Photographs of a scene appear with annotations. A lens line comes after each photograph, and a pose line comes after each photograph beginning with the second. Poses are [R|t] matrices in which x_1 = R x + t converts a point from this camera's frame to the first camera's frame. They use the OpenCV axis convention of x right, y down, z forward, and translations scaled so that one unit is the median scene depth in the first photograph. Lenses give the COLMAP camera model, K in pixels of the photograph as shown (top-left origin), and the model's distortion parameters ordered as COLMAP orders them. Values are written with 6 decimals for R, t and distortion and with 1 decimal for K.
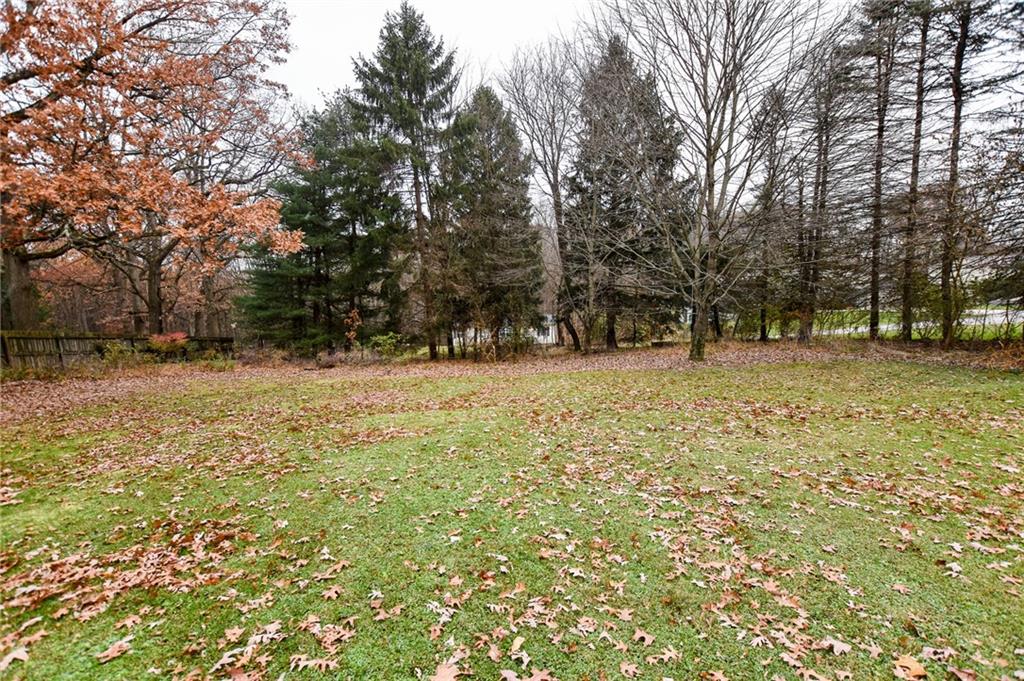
lens RADIAL K [[462.5, 0, 526.1], [0, 462.5, 342.9], [0, 0, 1]] dist [-0.014060, 0.001032]
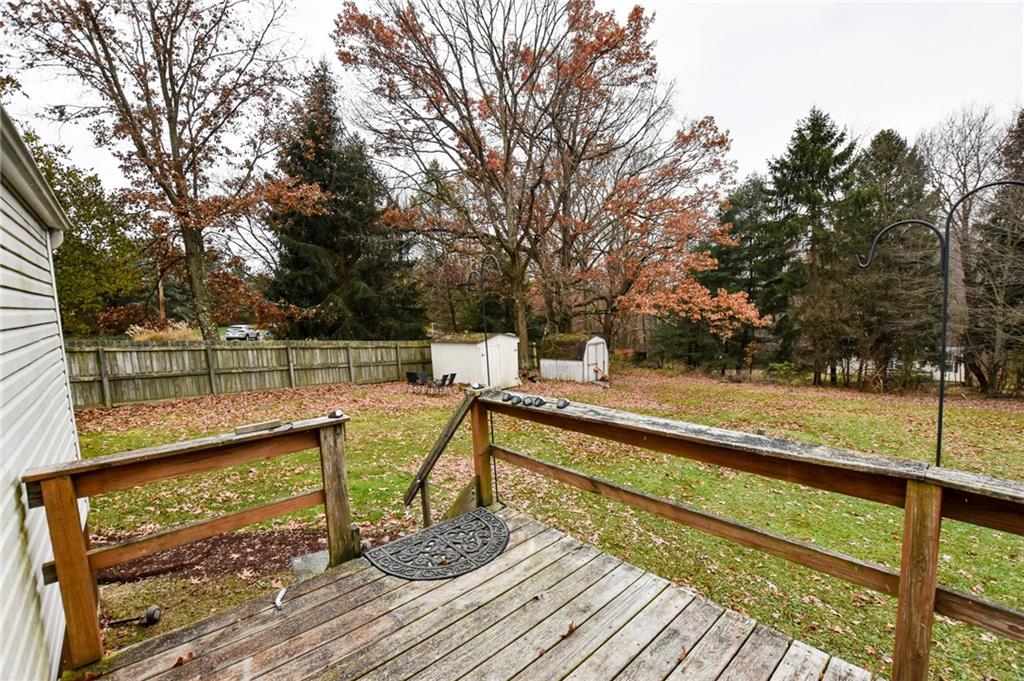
lens RADIAL K [[462.5, 0, 526.1], [0, 462.5, 342.9], [0, 0, 1]] dist [-0.014060, 0.001032]
pose [[0.746355, 0.054969, -0.663275, 0.025151], [-0.076085, 0.997097, -0.002981, -0.013617], [0.661185, 0.052691, 0.748370, -0.460459]]
